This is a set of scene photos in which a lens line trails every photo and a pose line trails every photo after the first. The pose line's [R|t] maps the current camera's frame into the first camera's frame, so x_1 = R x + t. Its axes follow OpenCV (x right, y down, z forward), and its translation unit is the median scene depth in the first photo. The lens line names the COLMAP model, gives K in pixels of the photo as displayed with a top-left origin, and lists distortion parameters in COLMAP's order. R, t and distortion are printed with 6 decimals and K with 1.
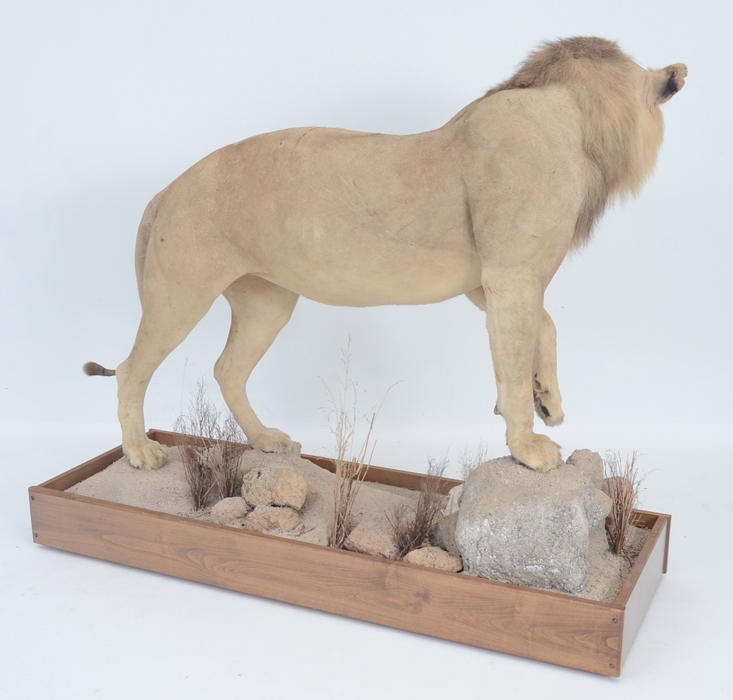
lens RADIAL K [[1095.0, 0, 406.9], [0, 1095.0, 350.9], [0, 0, 1]] dist [-0.050283, 0.000000]
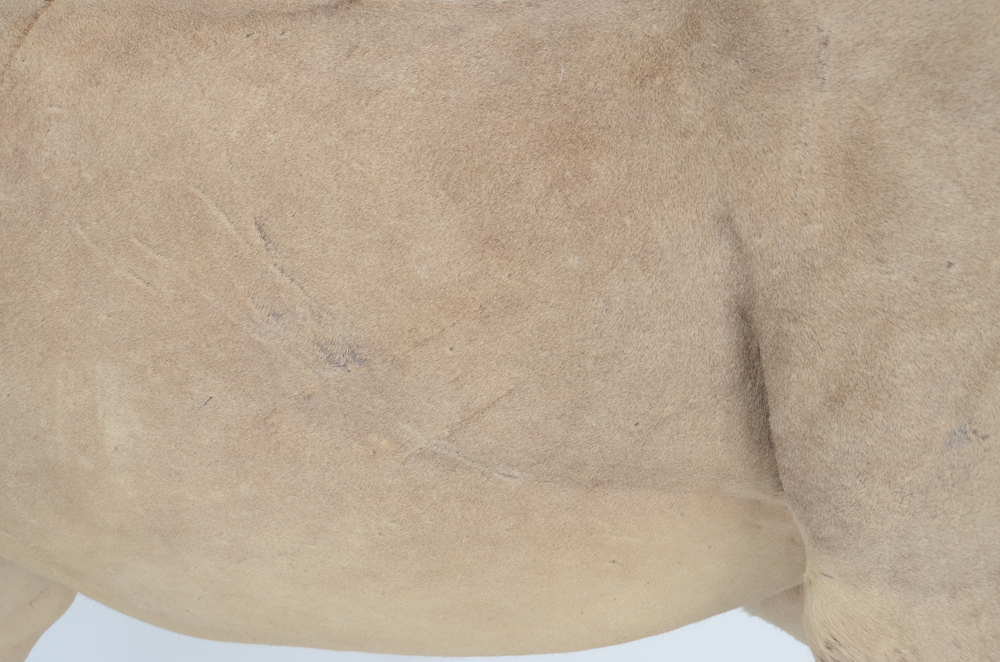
lens RADIAL K [[1857.2, 0, 496.5], [0, 1857.2, 331.1], [0, 0, 1]] dist [0.288456, 0.000000]
pose [[0.999009, -0.027374, 0.035094, -0.012187], [0.024798, 0.997108, 0.071836, -0.160682], [-0.036959, -0.070894, 0.996799, 0.598607]]
